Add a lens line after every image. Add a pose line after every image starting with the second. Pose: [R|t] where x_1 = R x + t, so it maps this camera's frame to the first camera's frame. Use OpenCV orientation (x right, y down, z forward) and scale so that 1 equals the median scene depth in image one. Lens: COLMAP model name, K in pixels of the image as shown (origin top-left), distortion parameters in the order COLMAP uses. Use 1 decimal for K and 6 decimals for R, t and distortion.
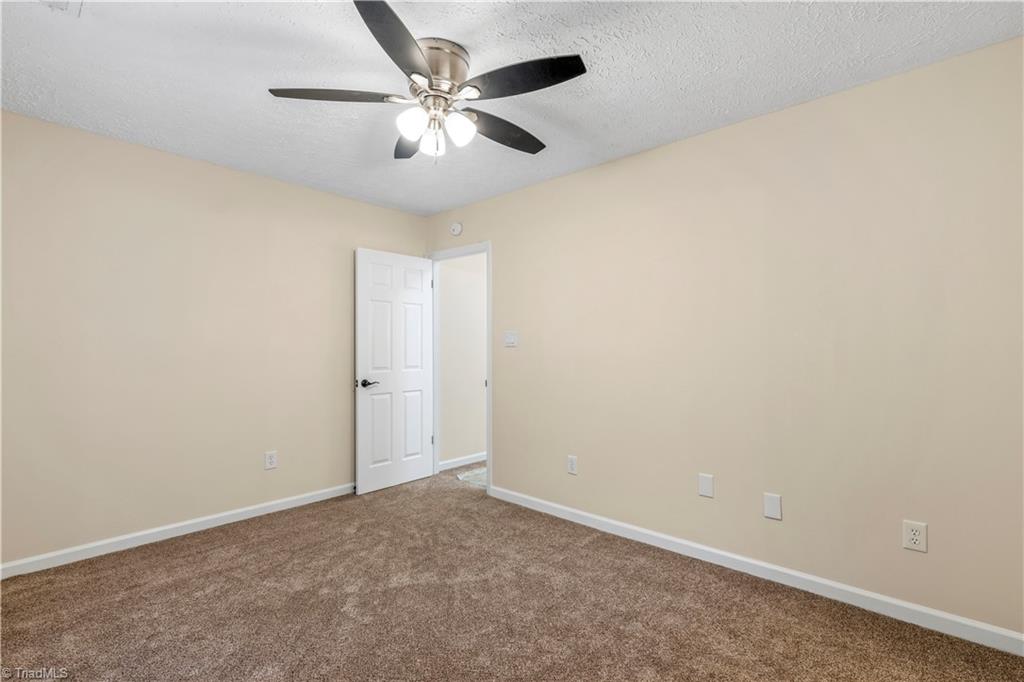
lens RADIAL K [[469.4, 0, 513.2], [0, 469.4, 340.3], [0, 0, 1]] dist [-0.002230, -0.000686]
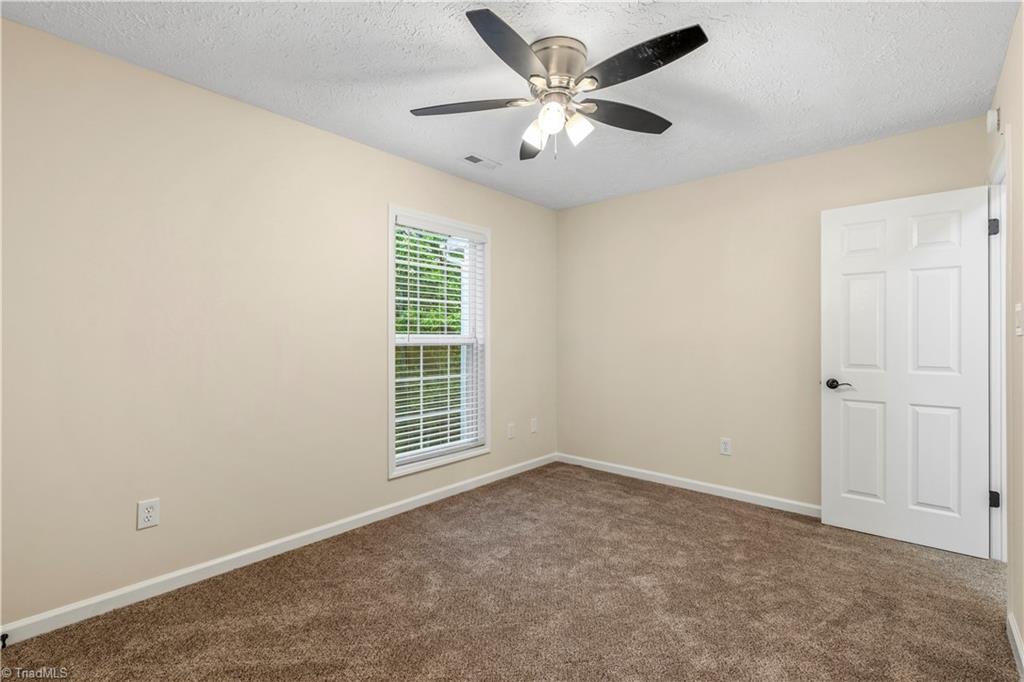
lens RADIAL K [[469.4, 0, 513.2], [0, 469.4, 340.0], [0, 0, 1]] dist [-0.002230, -0.000686]
pose [[0.008669, 0.010526, -0.999907, 0.452326], [0.014675, 0.999836, 0.010652, 0.003358], [0.999855, -0.014766, 0.008514, 0.468727]]
